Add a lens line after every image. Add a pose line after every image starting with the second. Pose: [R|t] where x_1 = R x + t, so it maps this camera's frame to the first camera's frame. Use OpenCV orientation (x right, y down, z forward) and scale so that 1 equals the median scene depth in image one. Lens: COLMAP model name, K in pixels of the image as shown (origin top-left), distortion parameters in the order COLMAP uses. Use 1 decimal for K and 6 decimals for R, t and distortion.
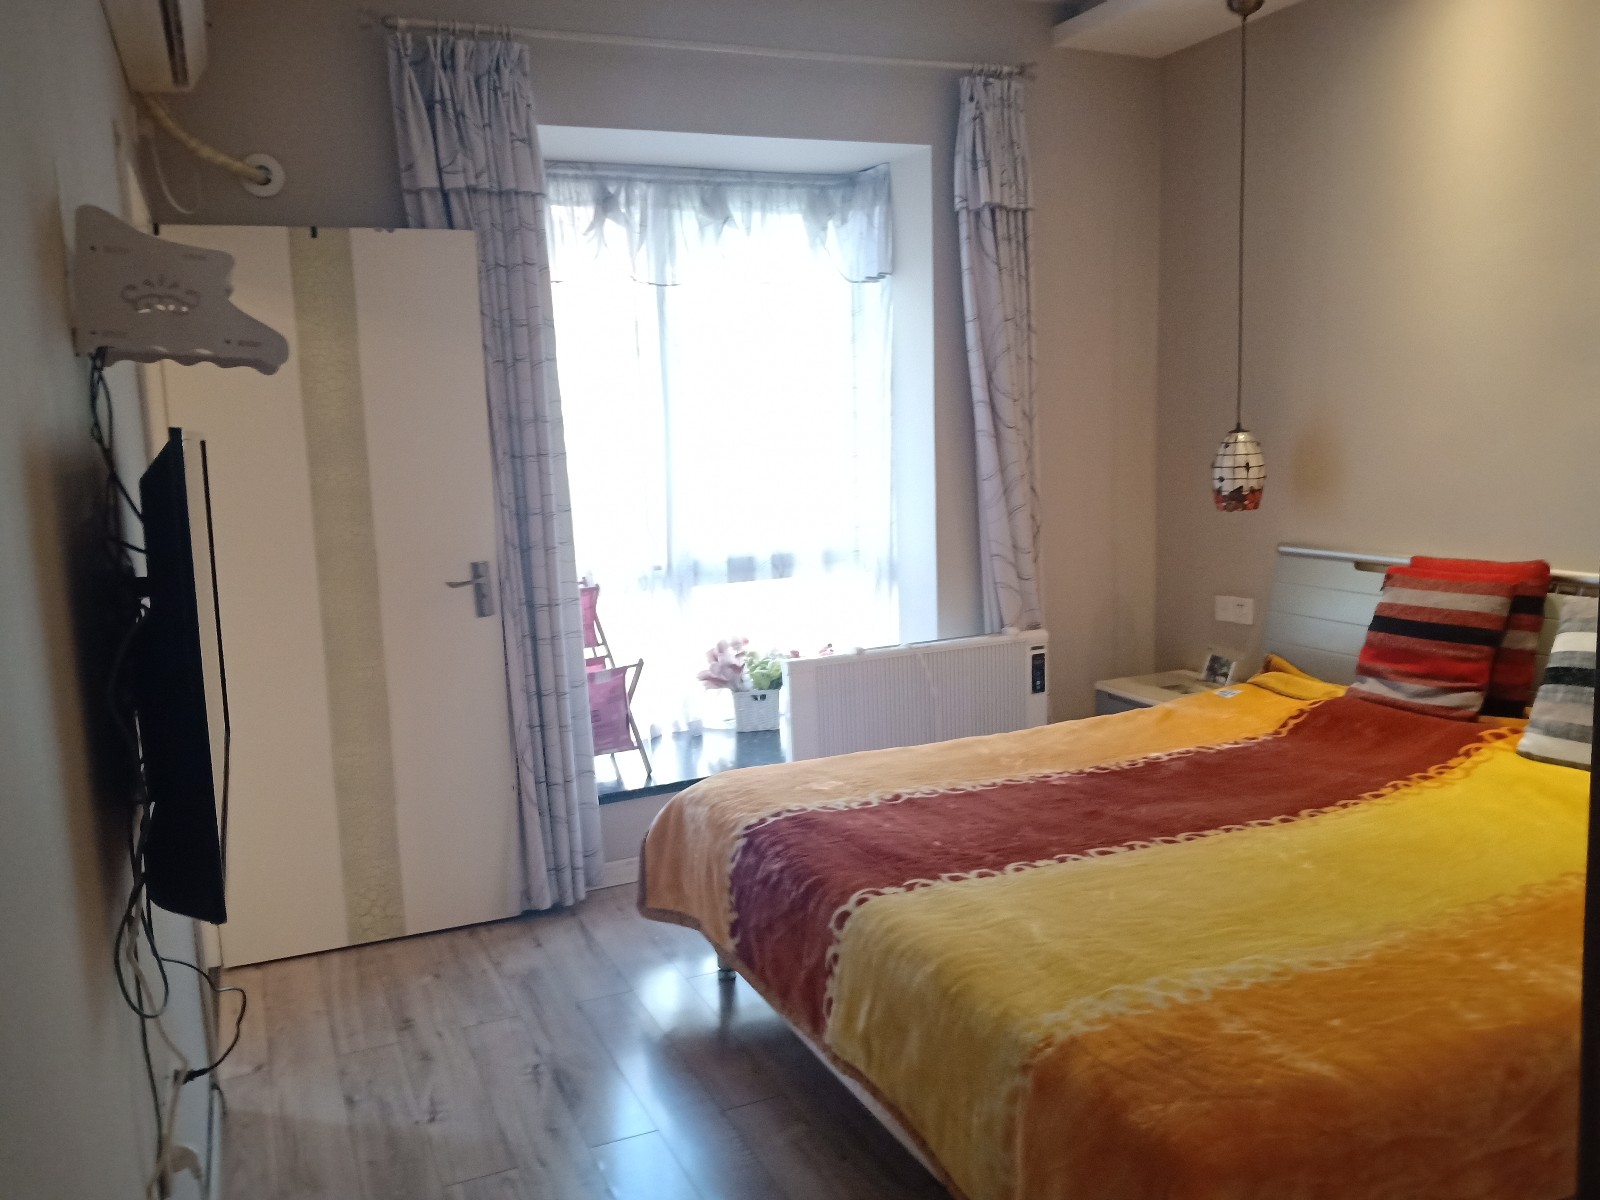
lens RADIAL K [[1319.6, 0, 800.0], [0, 1319.6, 600.0], [0, 0, 1]] dist [-0.005388, -0.003995]
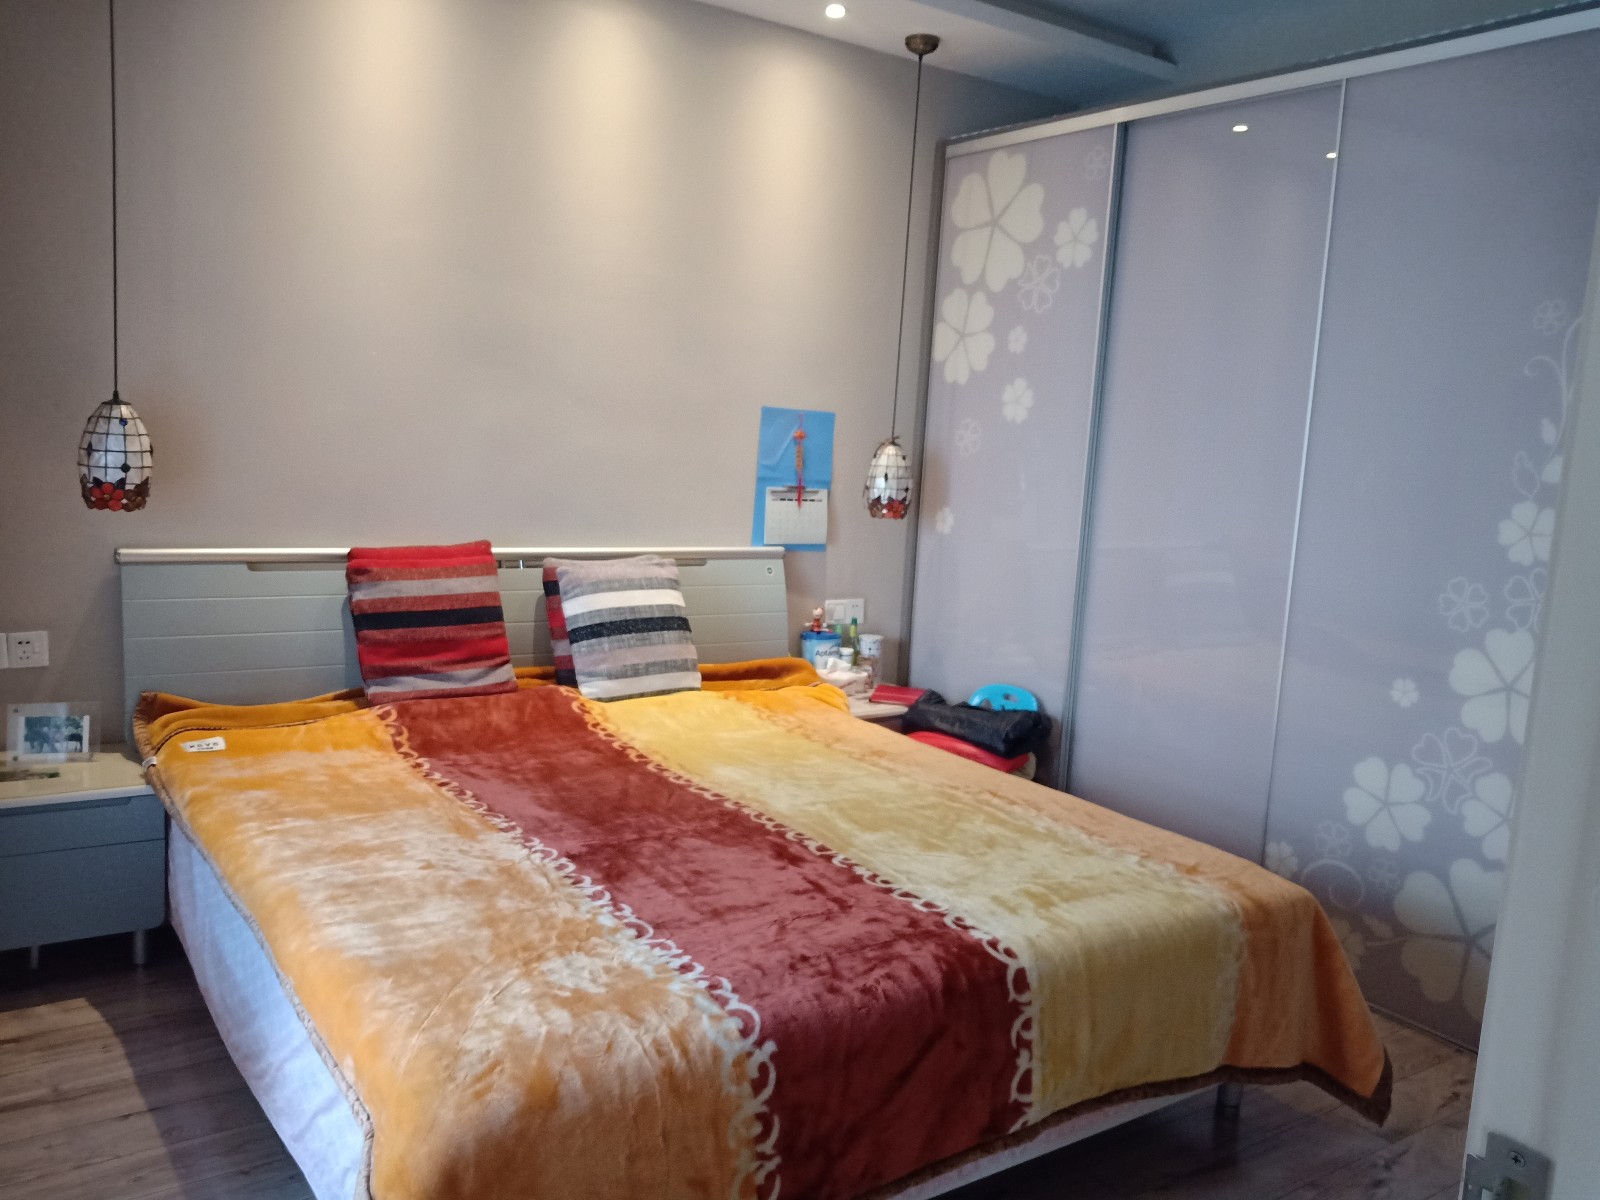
lens RADIAL K [[1248.6, 0, 800.0], [0, 1248.6, 600.0], [0, 0, 1]] dist [0.088384, -0.000675]
pose [[-0.201972, -0.120971, 0.971891, -0.560191], [0.071458, 0.987877, 0.137811, -0.111135], [-0.976781, 0.097284, -0.190880, 0.951968]]
